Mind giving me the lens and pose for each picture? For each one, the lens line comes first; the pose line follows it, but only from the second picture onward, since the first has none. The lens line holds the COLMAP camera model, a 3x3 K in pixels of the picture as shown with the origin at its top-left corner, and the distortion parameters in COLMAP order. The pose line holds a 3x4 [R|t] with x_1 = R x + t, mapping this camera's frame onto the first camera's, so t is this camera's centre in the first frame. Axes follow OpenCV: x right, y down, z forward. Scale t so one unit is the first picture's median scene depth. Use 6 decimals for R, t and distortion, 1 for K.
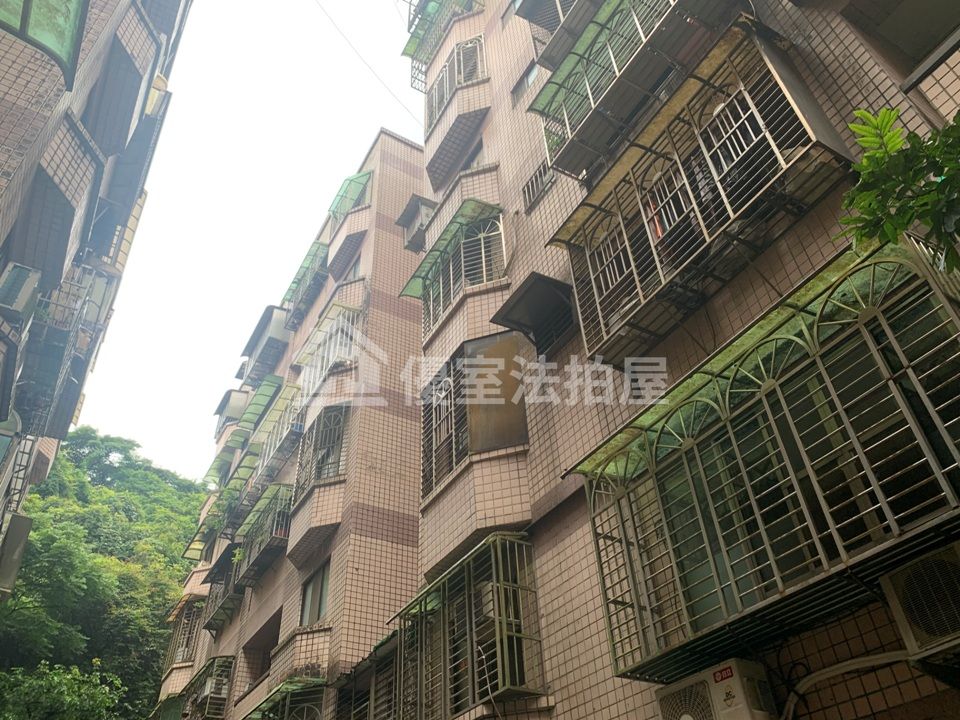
lens RADIAL K [[740.3, 0, 484.2], [0, 740.3, 359.8], [0, 0, 1]] dist [0.010185, -0.007515]
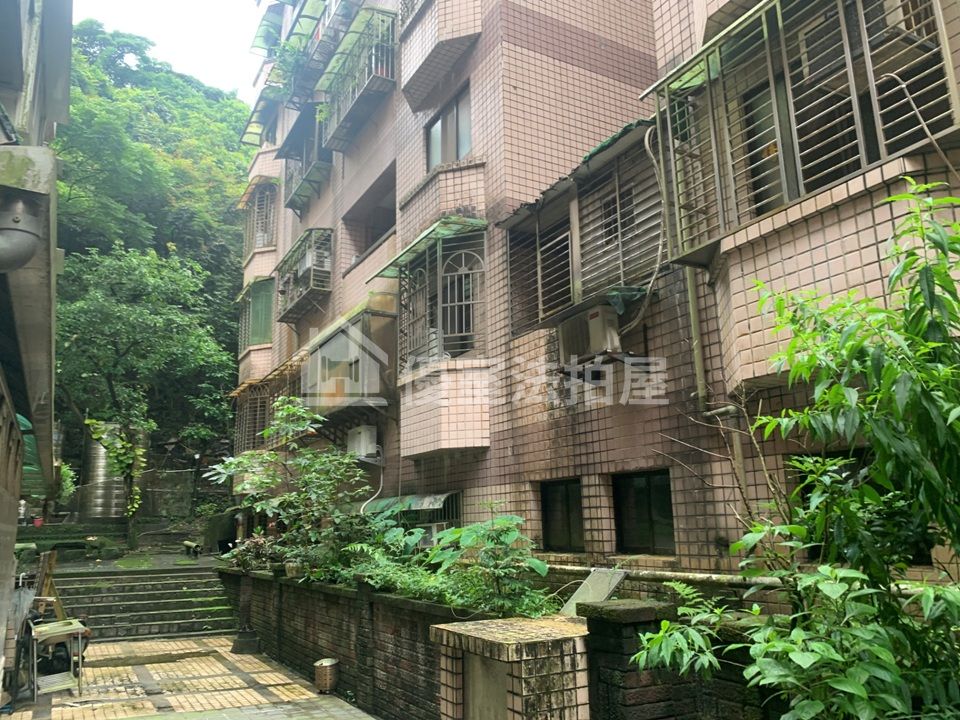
lens RADIAL K [[740.3, 0, 476.7], [0, 740.3, 365.5], [0, 0, 1]] dist [0.010185, -0.007515]
pose [[0.999329, 0.016633, -0.032618, -0.137101], [0.000346, 0.886537, 0.462657, 0.139672], [0.036612, -0.462358, 0.885937, 0.154517]]
